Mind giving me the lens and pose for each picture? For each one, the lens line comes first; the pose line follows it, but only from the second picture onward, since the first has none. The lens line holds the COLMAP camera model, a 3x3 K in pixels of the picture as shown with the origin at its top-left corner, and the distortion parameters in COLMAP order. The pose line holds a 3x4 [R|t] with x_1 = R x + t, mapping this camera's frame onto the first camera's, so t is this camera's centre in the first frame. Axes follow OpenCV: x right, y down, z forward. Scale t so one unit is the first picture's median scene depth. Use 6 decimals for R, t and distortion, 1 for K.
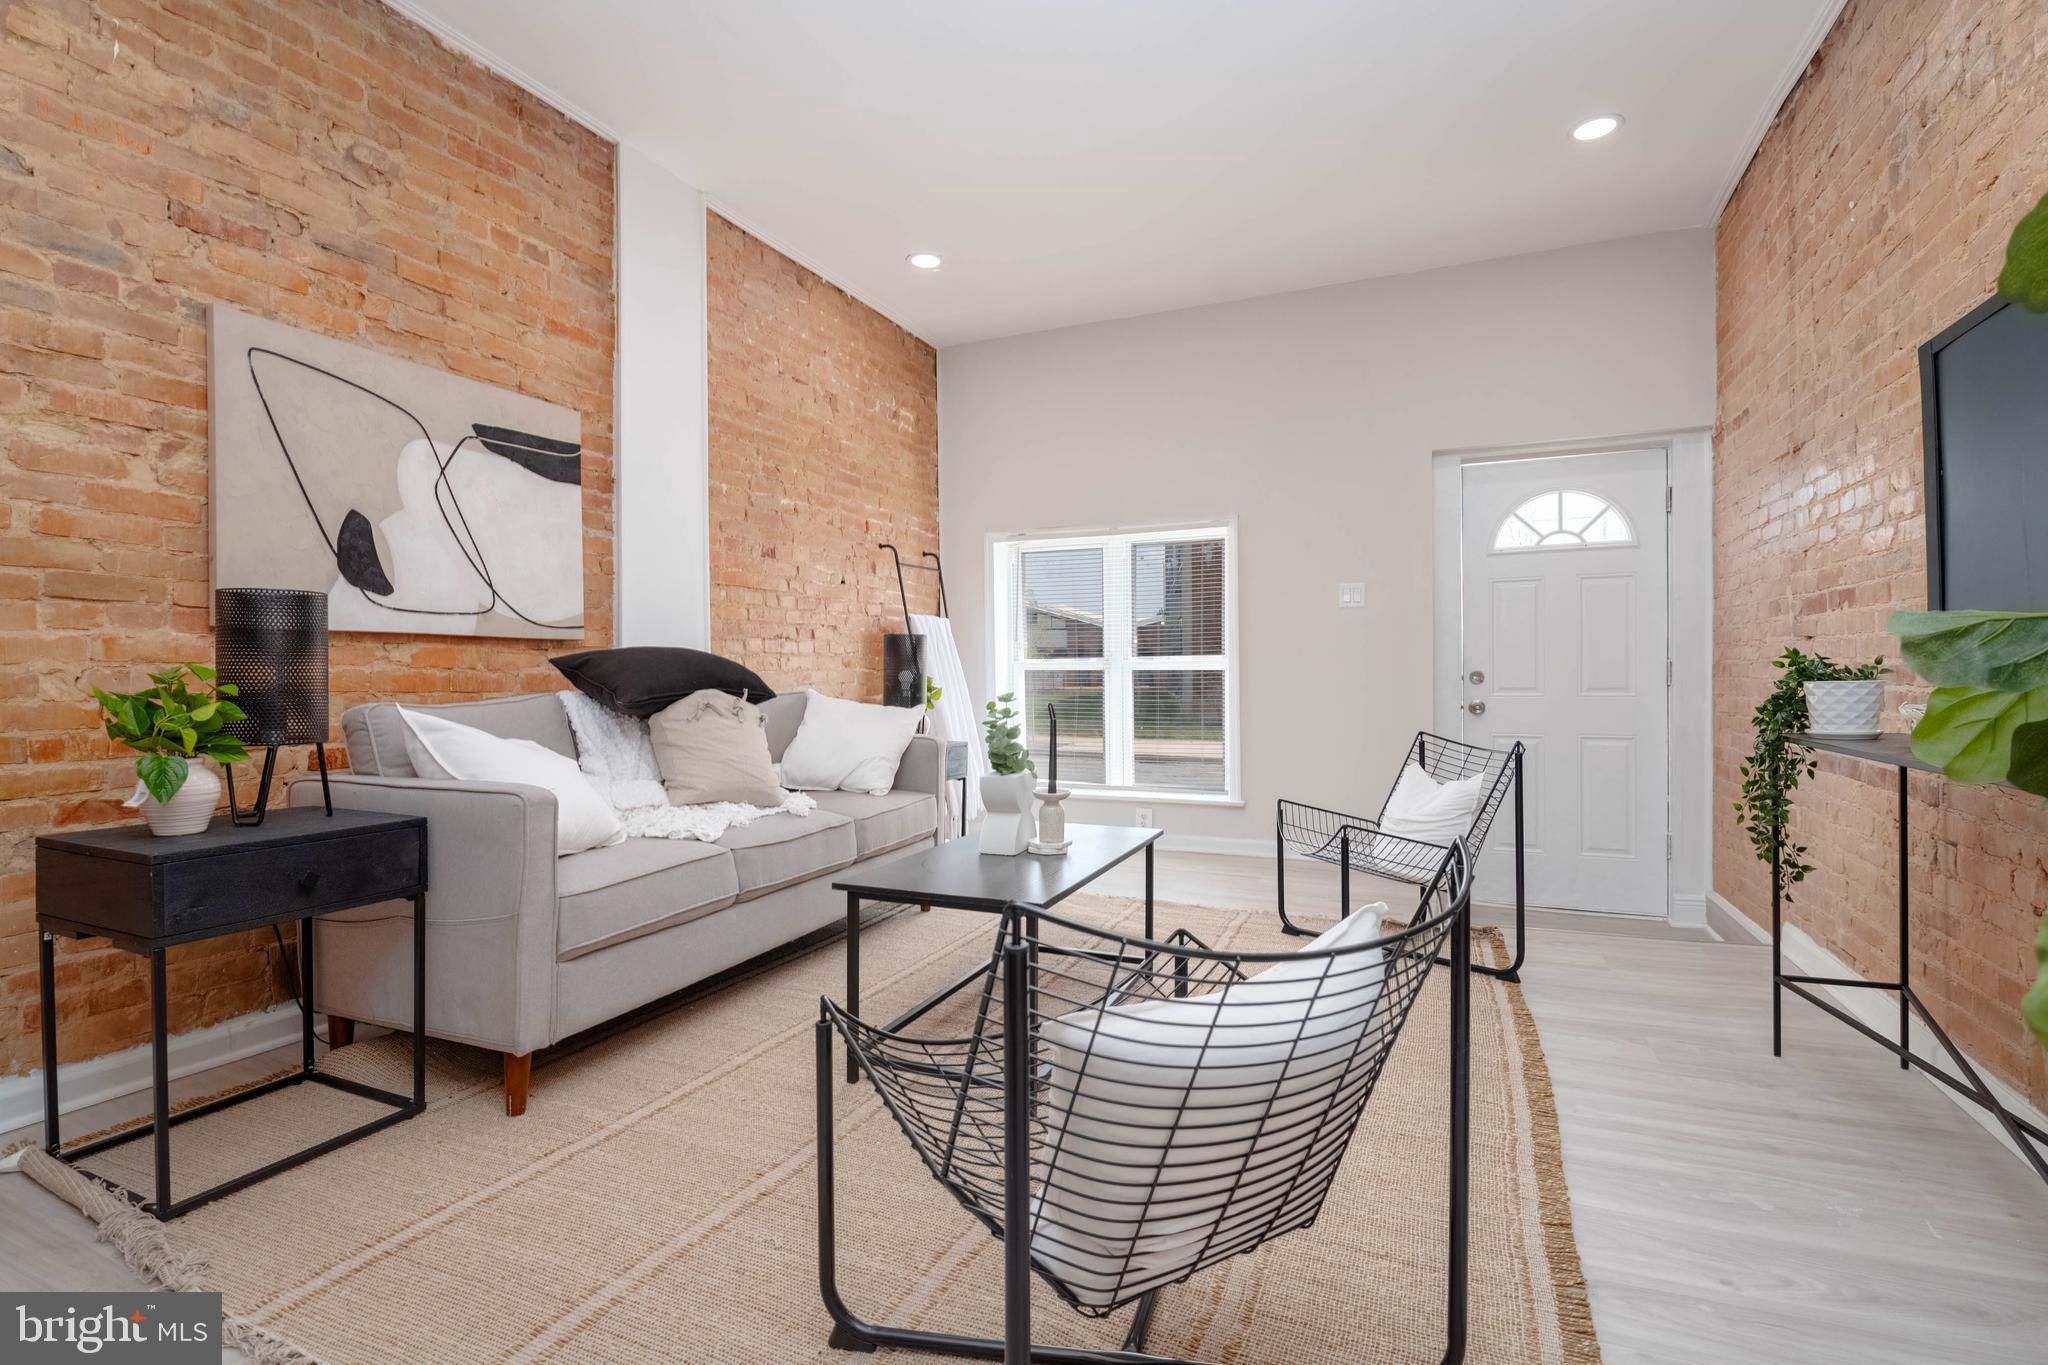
lens RADIAL K [[981.4, 0, 1024.0], [0, 981.4, 682.5], [0, 0, 1]] dist [0.002331, -0.011665]
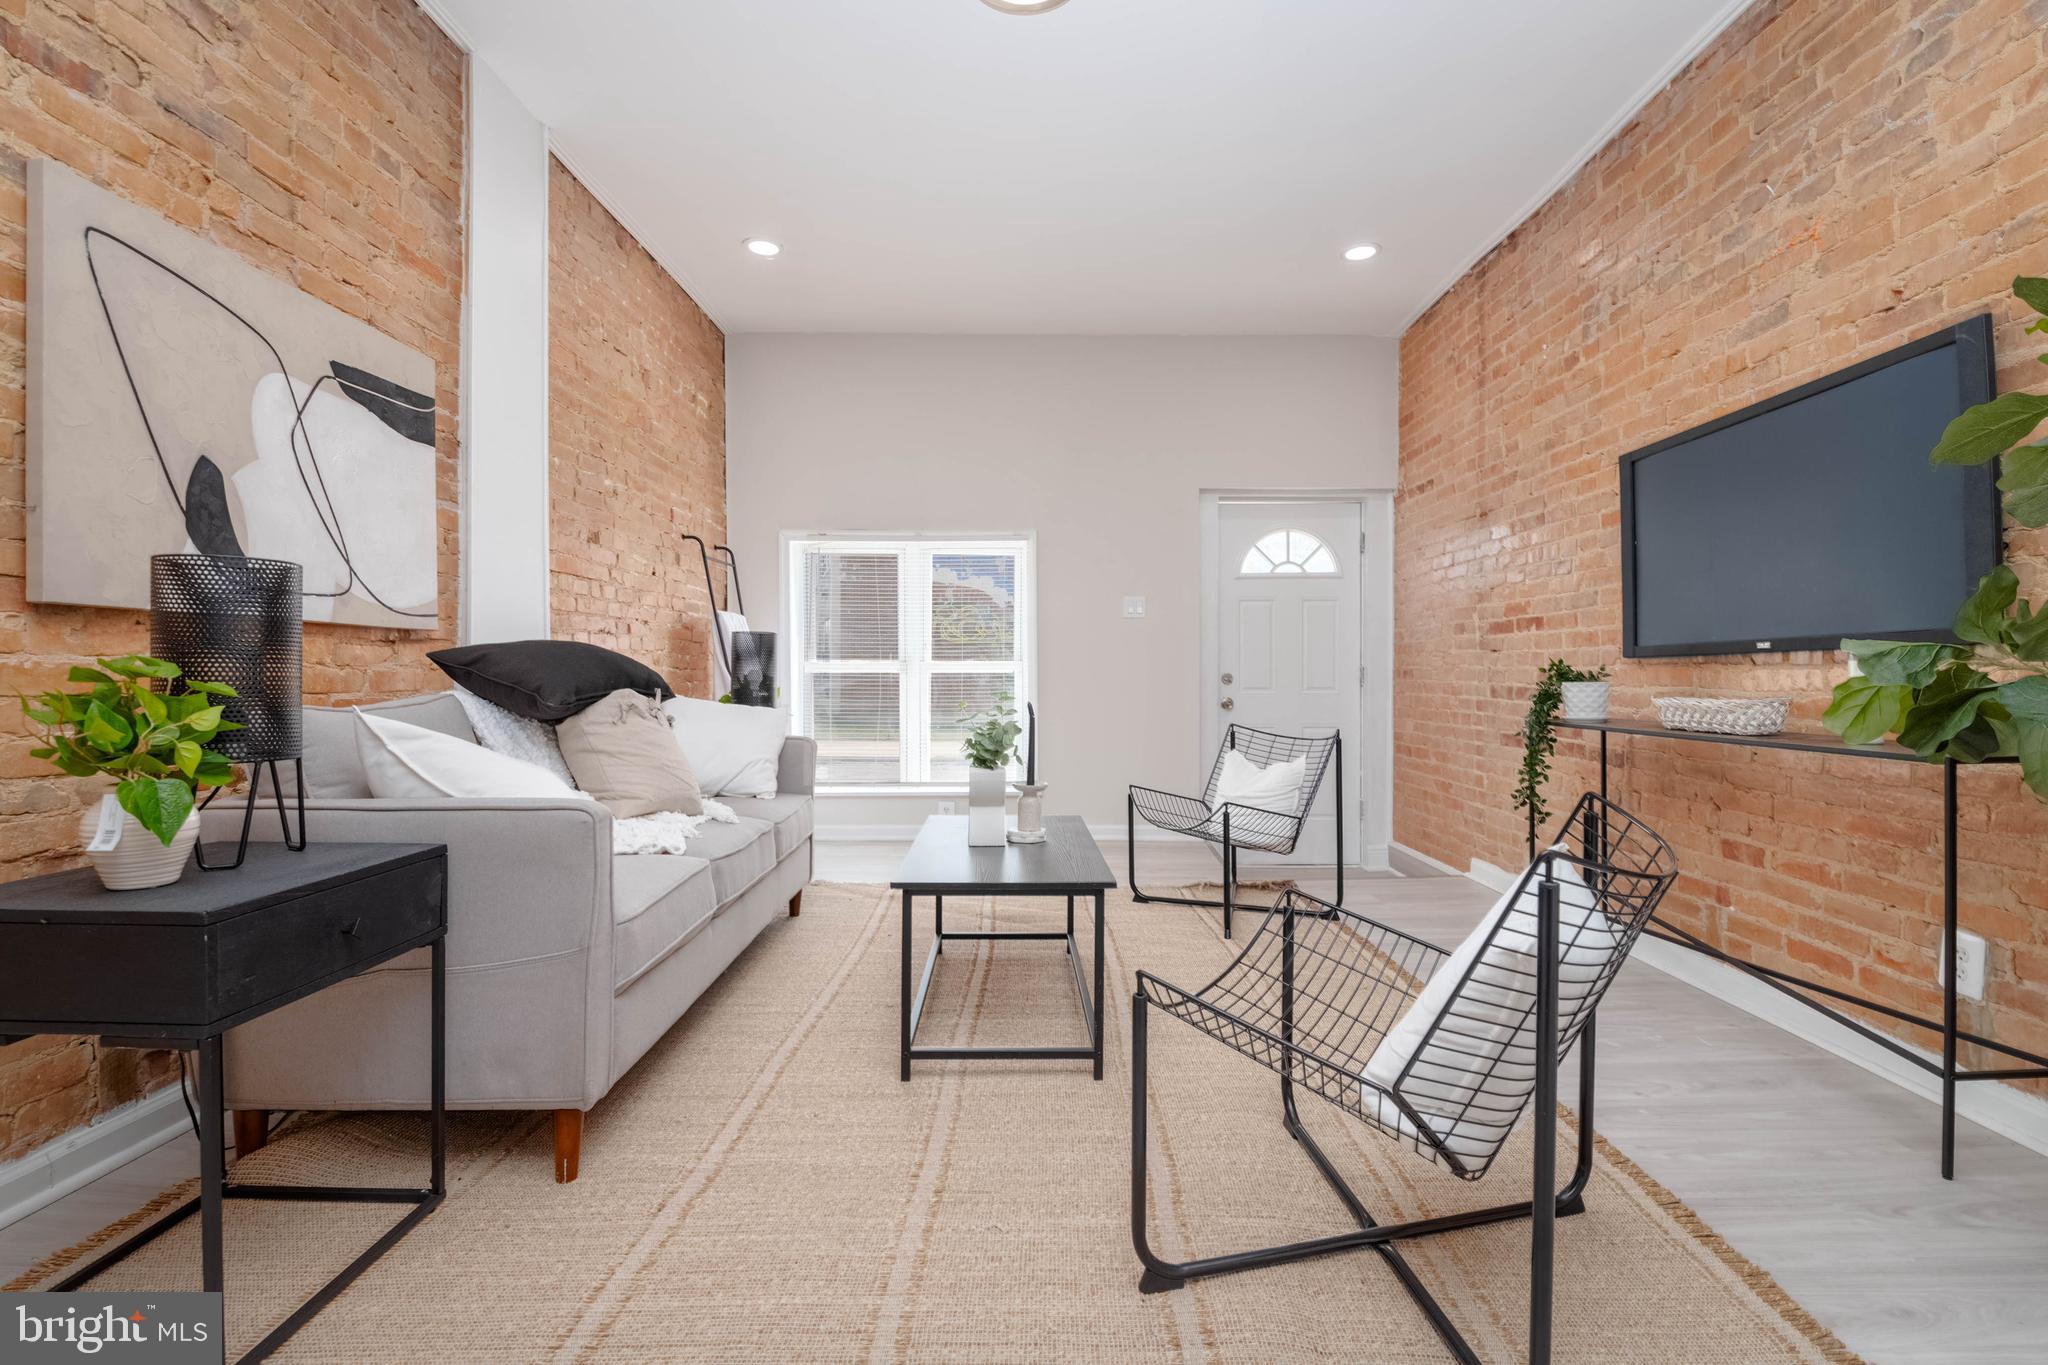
lens RADIAL K [[959.3, 0, 1024.0], [0, 959.3, 682.5], [0, 0, 1]] dist [-0.003679, -0.008136]
pose [[0.907658, 0.001654, 0.419707, -0.361095], [-0.001558, 0.999999, -0.000573, 0.000989], [-0.419707, -0.000134, 0.907659, 0.045313]]
